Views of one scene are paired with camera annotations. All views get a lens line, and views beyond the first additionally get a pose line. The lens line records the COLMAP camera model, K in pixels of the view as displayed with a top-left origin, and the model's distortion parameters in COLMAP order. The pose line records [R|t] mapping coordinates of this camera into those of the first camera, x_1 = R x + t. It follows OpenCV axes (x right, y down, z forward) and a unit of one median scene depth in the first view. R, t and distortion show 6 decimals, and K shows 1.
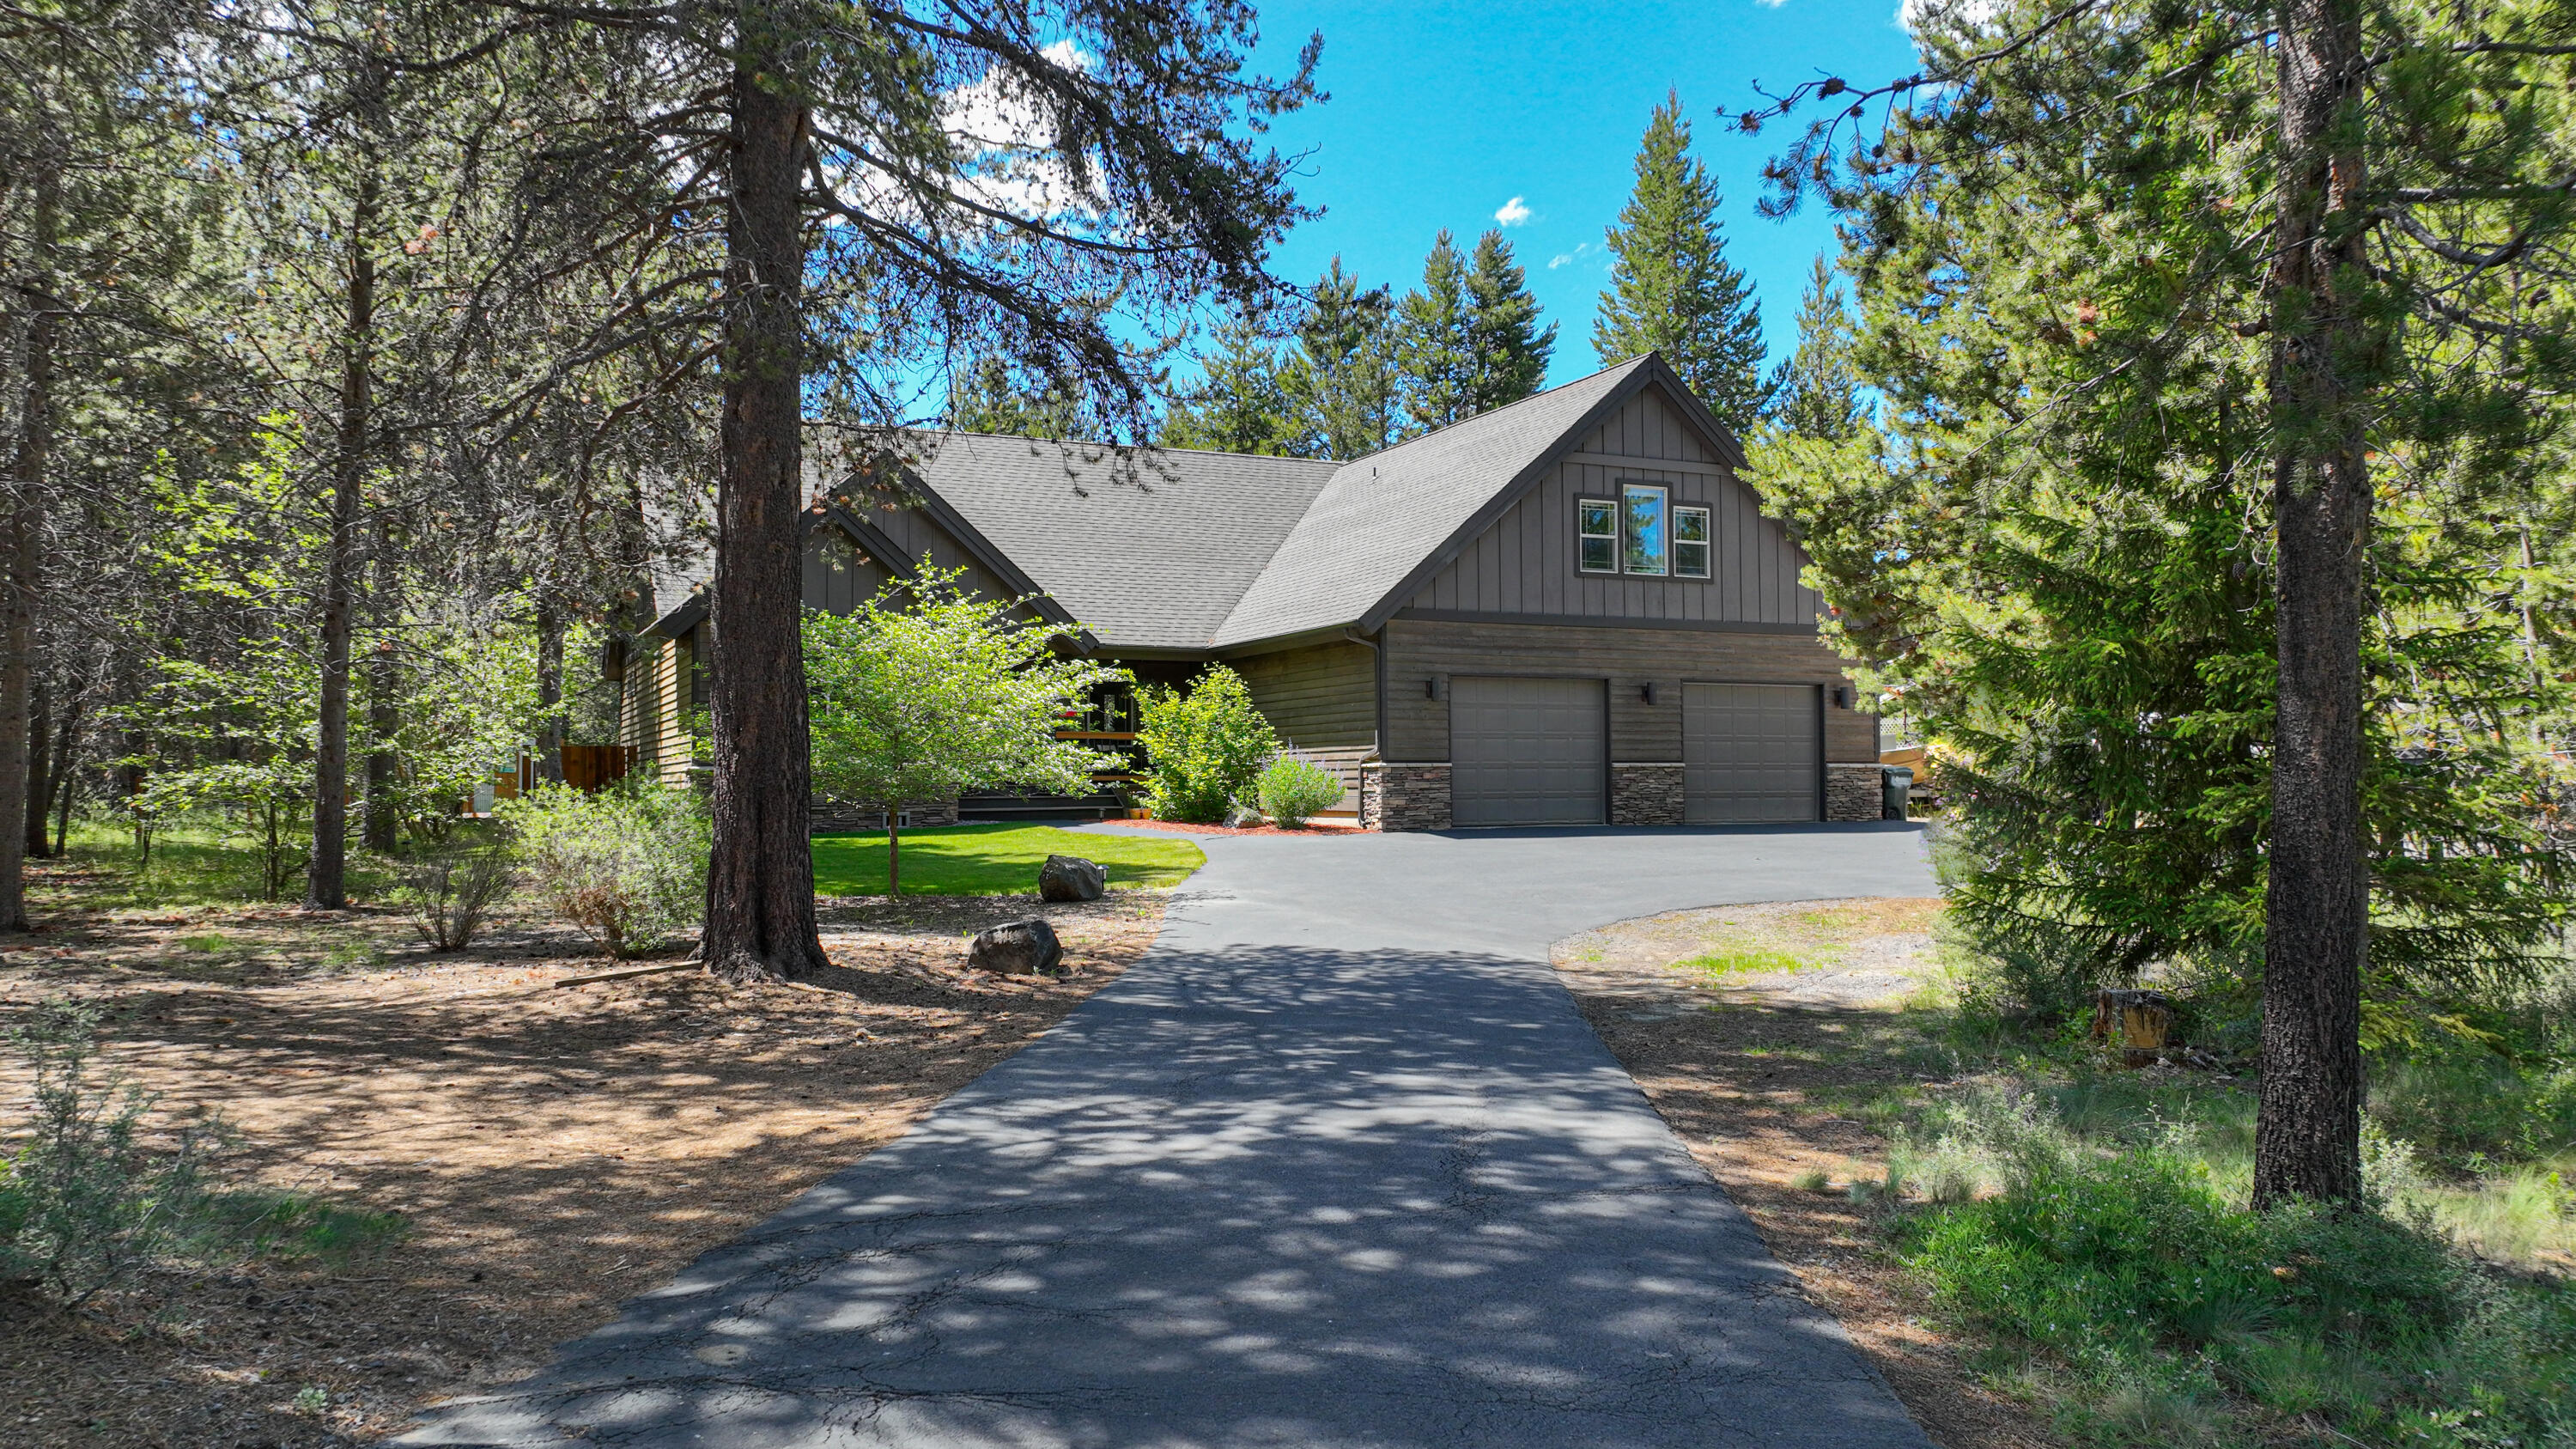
lens RADIAL K [[1808.0, 0, 1274.8], [0, 1808.0, 759.7], [0, 0, 1]] dist [-0.014888, 0.021223]
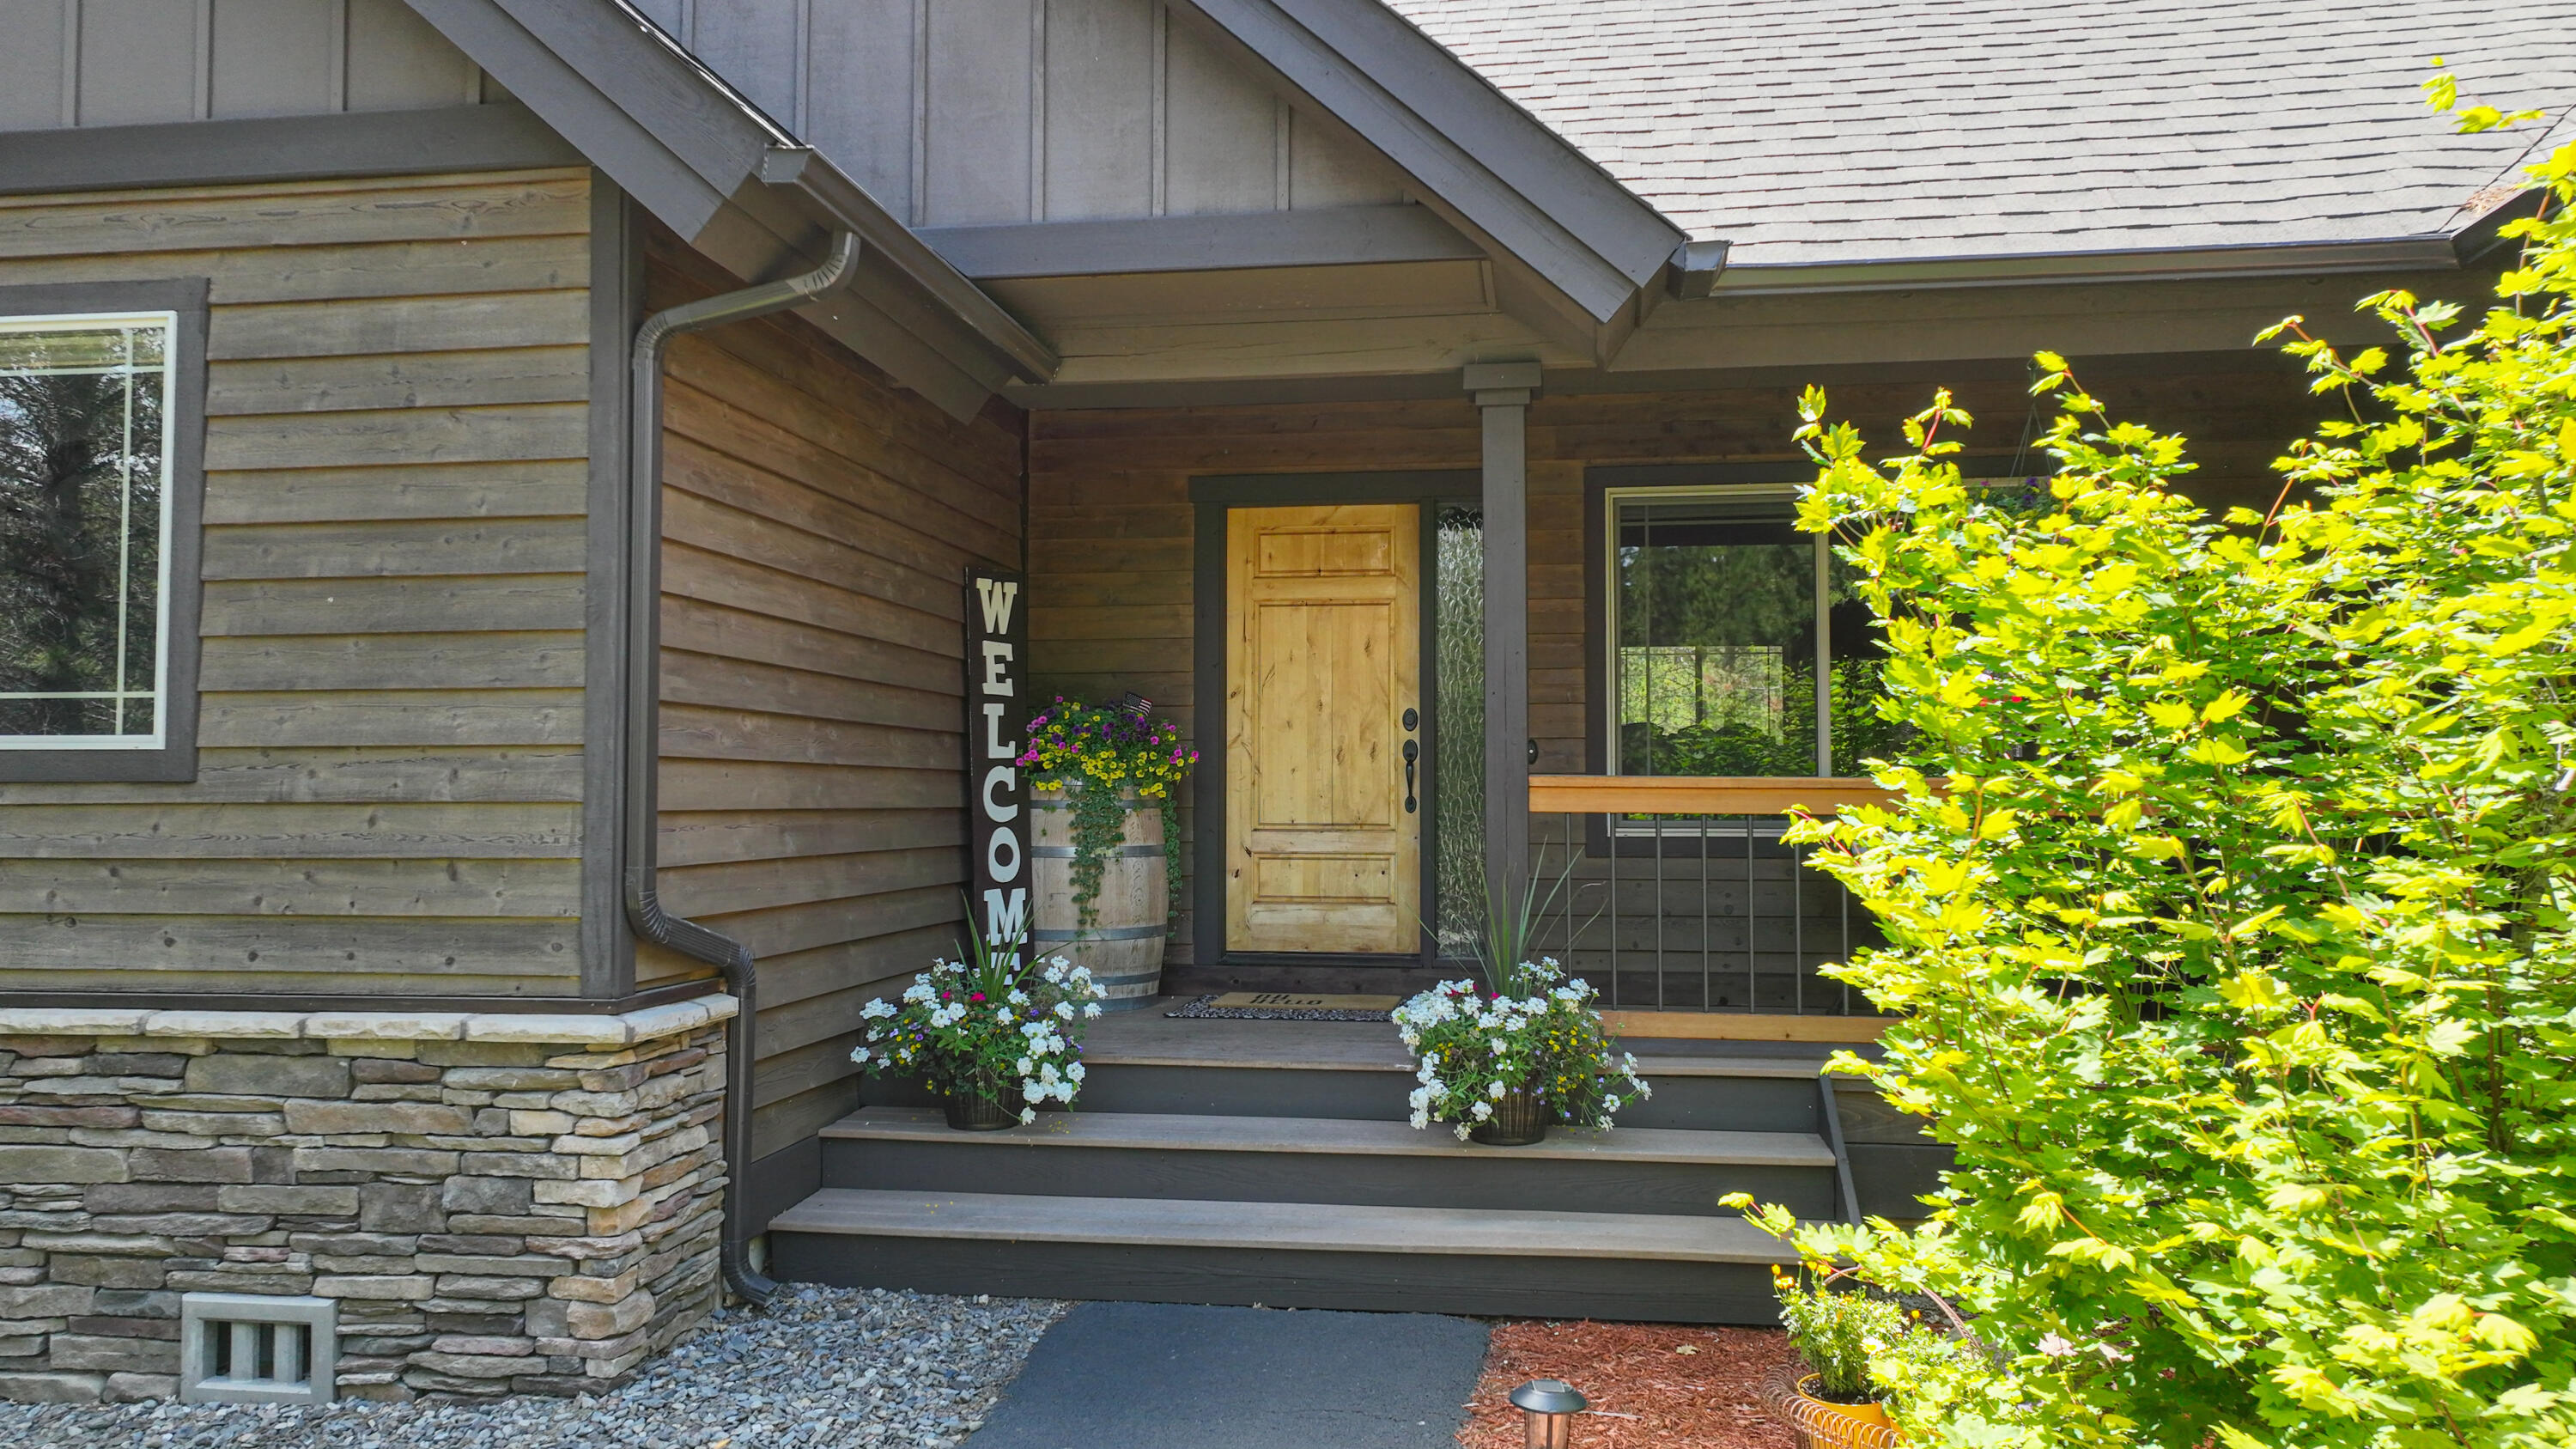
lens RADIAL K [[1808.0, 0, 1294.1], [0, 1808.0, 726.8], [0, 0, 1]] dist [-0.014888, 0.021223]
pose [[0.831323, -0.017906, -0.555501, -0.043979], [0.005916, 0.999709, -0.023371, -0.019159], [0.555758, 0.016143, 0.831187, 0.982661]]
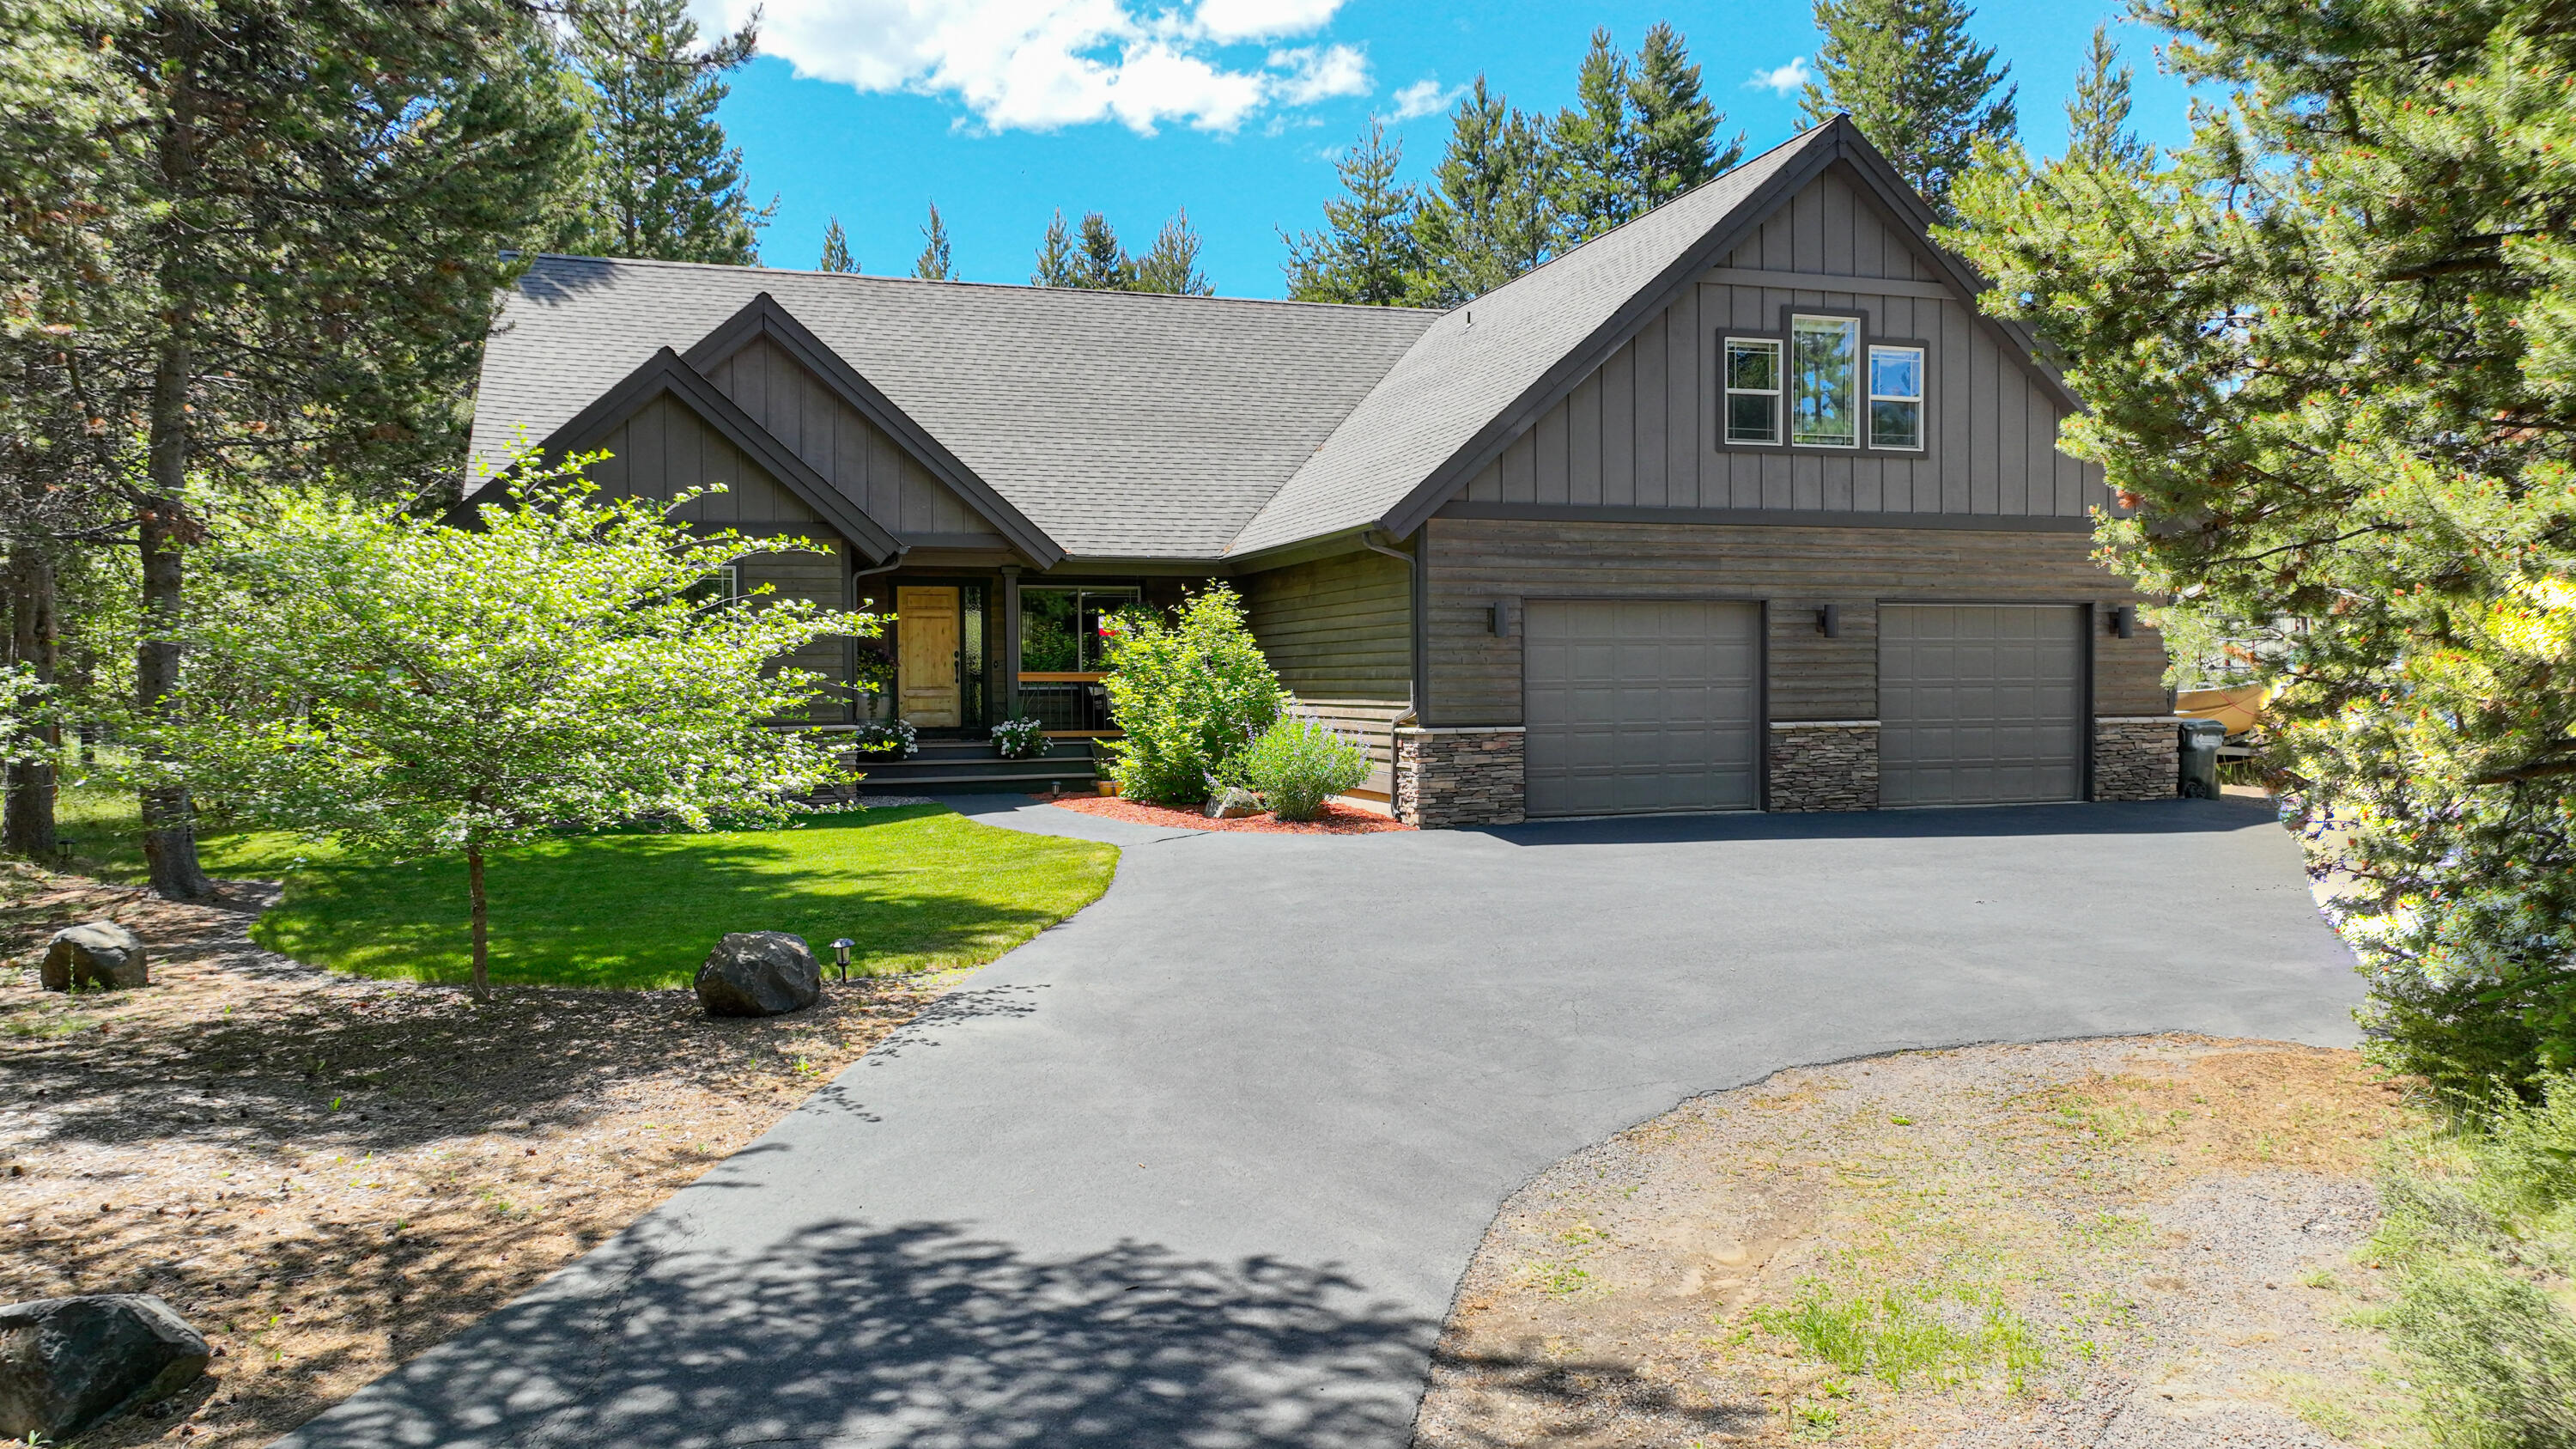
lens RADIAL K [[1808.0, 0, 1279.1], [0, 1808.0, 730.7], [0, 0, 1]] dist [-0.014888, 0.021223]
pose [[0.992335, 0.002117, -0.123556, 0.092896], [0.003240, 0.999064, 0.043145, -0.027518], [0.123531, -0.043215, 0.991399, 0.317540]]
